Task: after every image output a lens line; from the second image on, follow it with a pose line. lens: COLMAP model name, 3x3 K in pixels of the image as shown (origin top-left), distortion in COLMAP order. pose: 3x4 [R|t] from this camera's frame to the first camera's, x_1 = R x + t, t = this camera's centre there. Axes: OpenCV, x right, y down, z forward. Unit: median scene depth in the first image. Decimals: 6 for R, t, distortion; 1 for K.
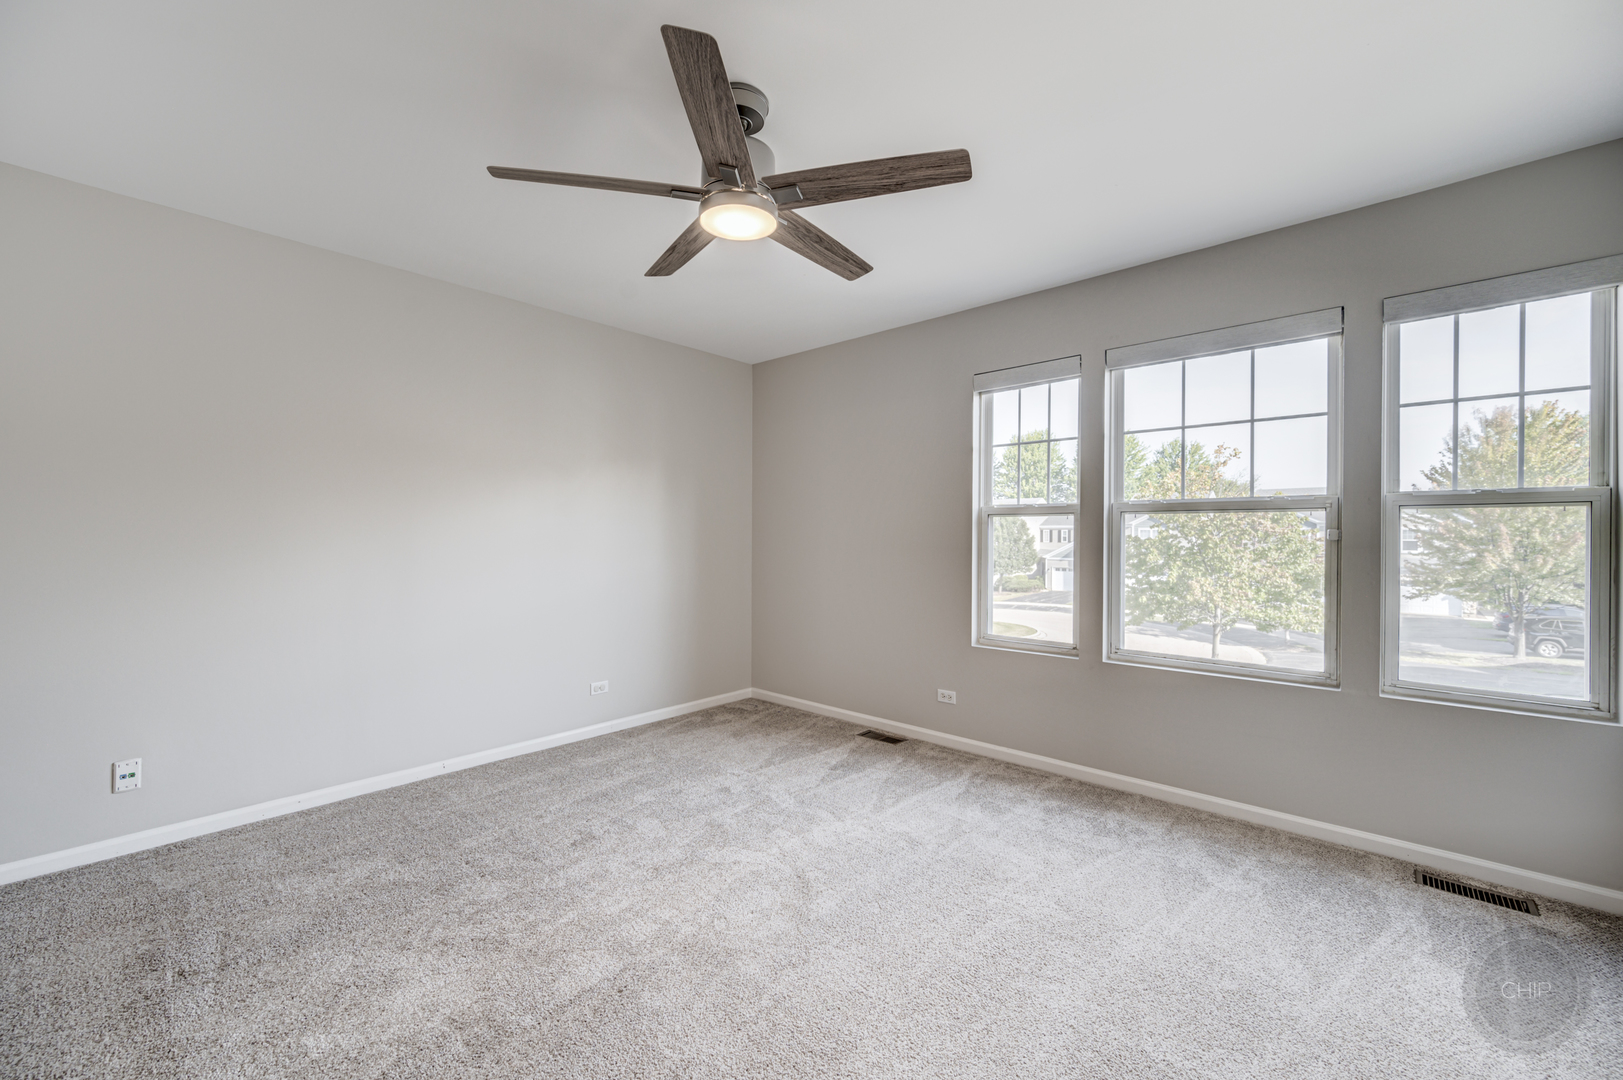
lens RADIAL K [[650.7, 0, 806.6], [0, 650.7, 533.7], [0, 0, 1]] dist [-0.002893, 0.000363]
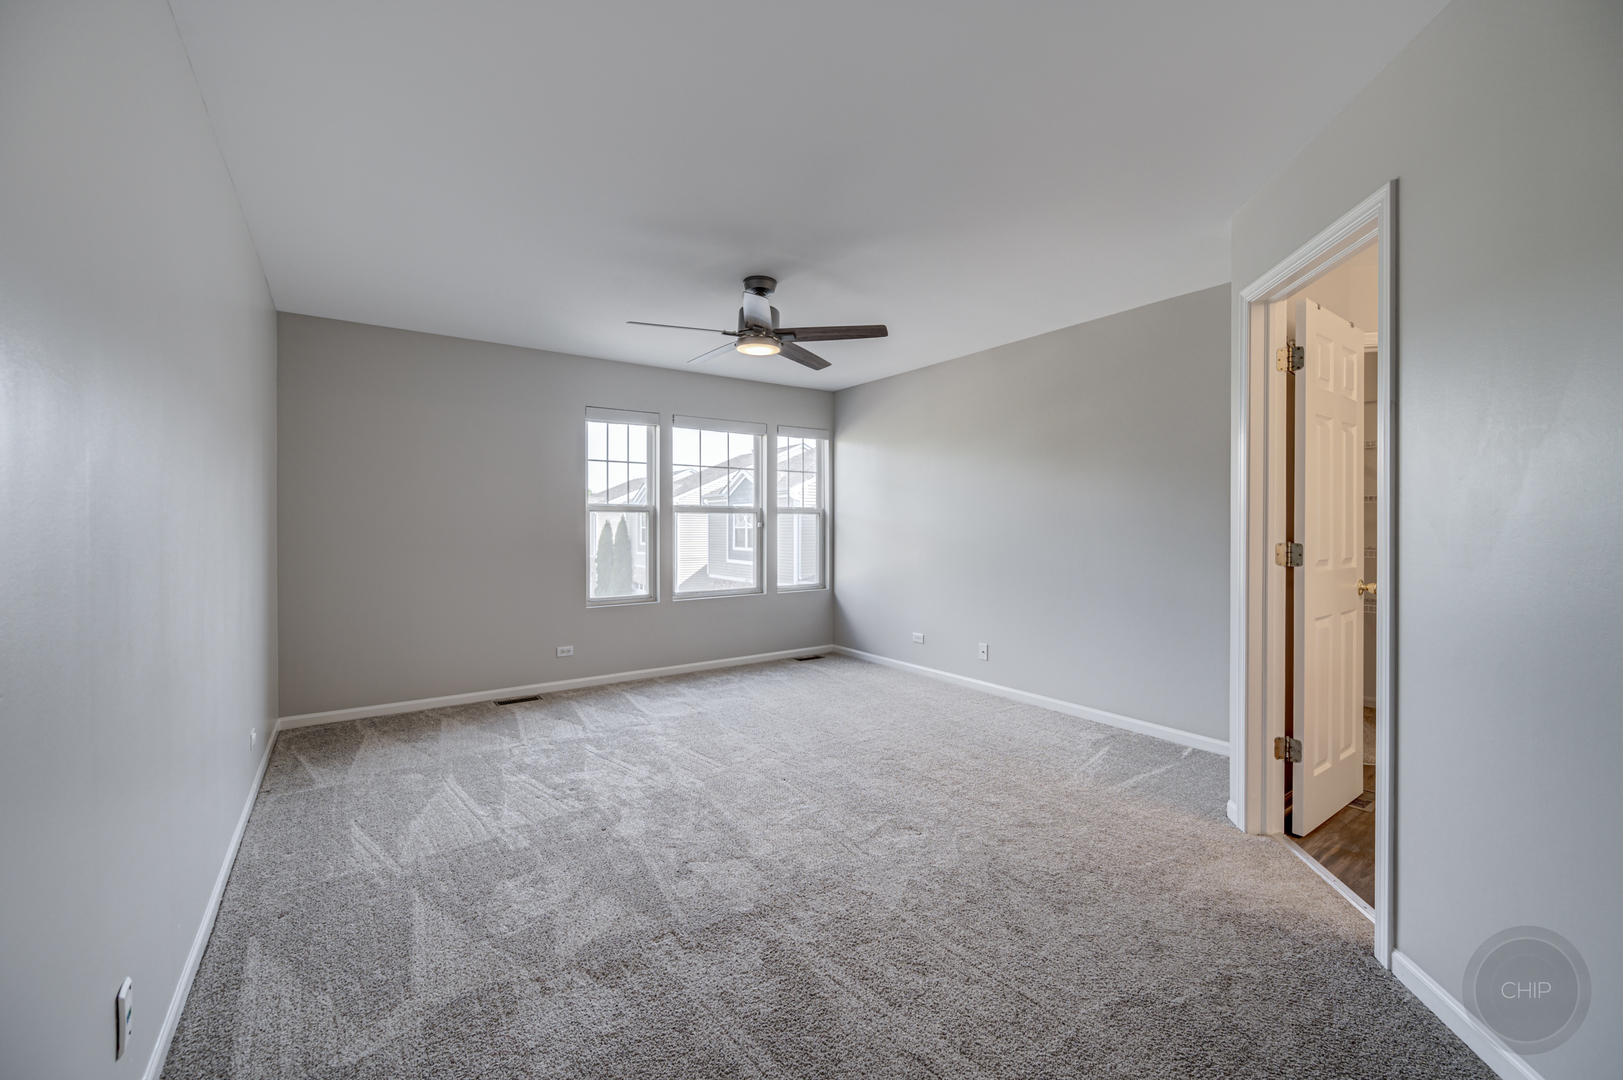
lens RADIAL K [[650.7, 0, 804.6], [0, 650.7, 531.0], [0, 0, 1]] dist [-0.002893, 0.000363]
pose [[0.210401, -0.006800, 0.977591, -1.052575], [0.004361, 0.999972, 0.006017, 0.008412], [-0.977605, 0.002998, 0.210425, 0.301699]]
